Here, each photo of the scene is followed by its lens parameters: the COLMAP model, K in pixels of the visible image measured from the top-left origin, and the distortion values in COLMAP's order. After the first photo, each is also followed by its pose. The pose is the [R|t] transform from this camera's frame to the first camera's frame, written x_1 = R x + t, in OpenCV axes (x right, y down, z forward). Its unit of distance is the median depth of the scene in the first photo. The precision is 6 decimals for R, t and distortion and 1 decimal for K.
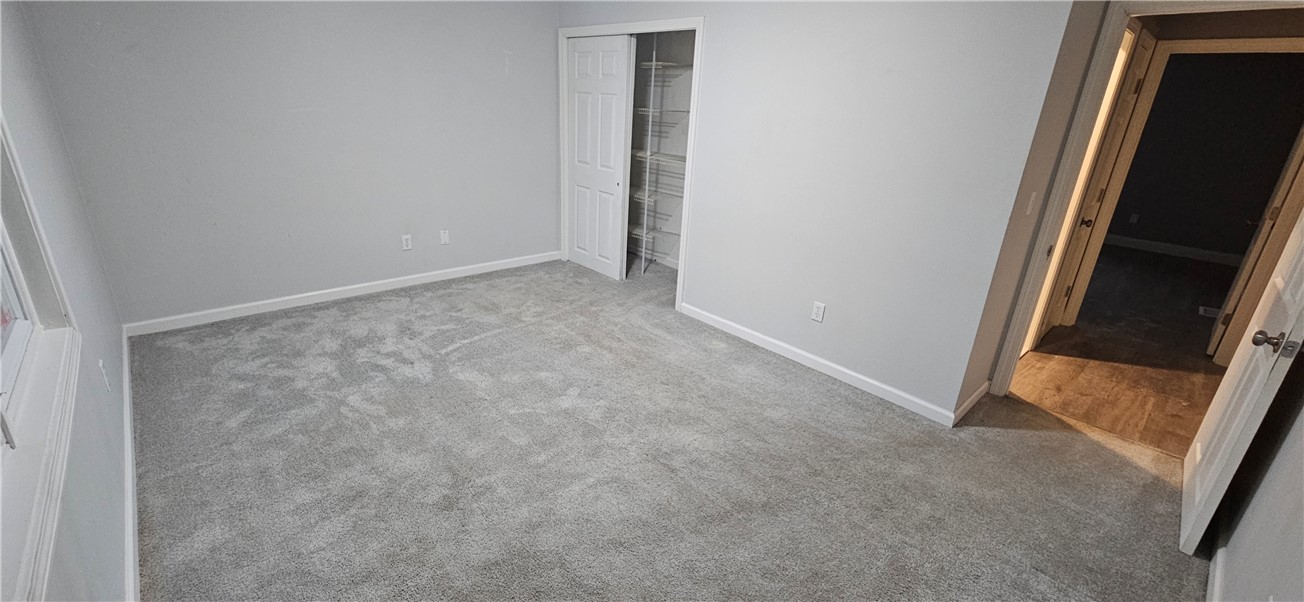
lens RADIAL K [[540.7, 0, 652.0], [0, 540.7, 301.0], [0, 0, 1]] dist [0.000341, 0.000018]
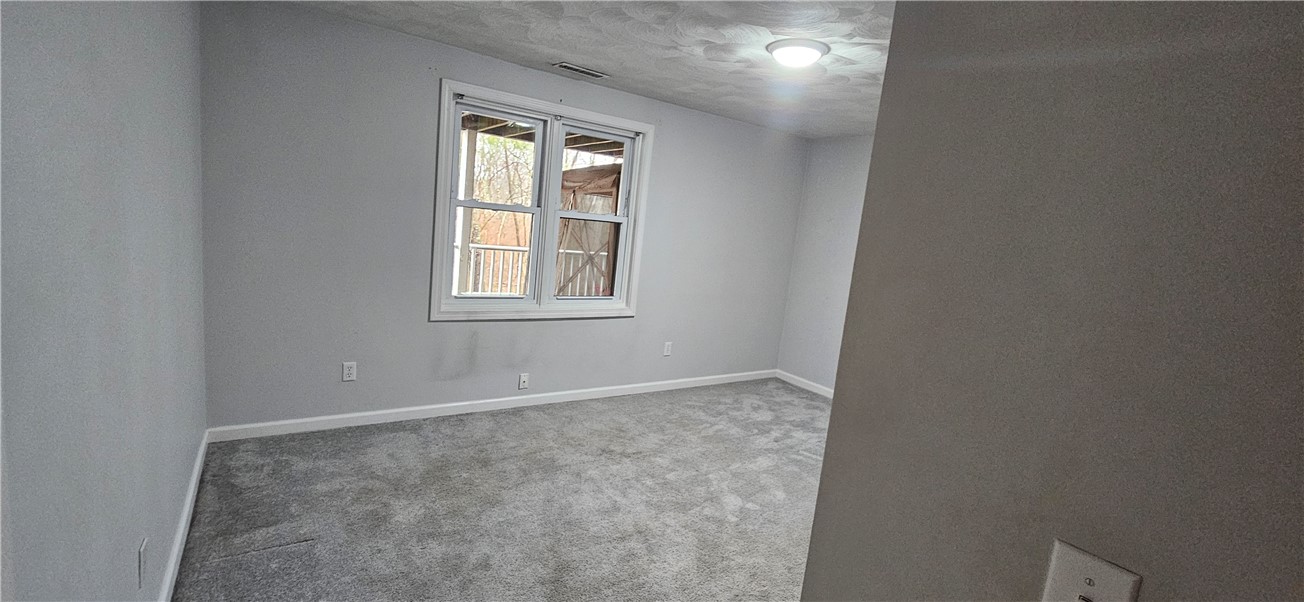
lens RADIAL K [[540.7, 0, 652.0], [0, 540.7, 301.0], [0, 0, 1]] dist [0.000341, 0.000018]
pose [[-0.136933, 0.085100, -0.986918, 0.883279], [-0.451131, 0.881627, 0.138615, -0.237416], [0.881890, 0.464211, -0.082333, 0.770251]]
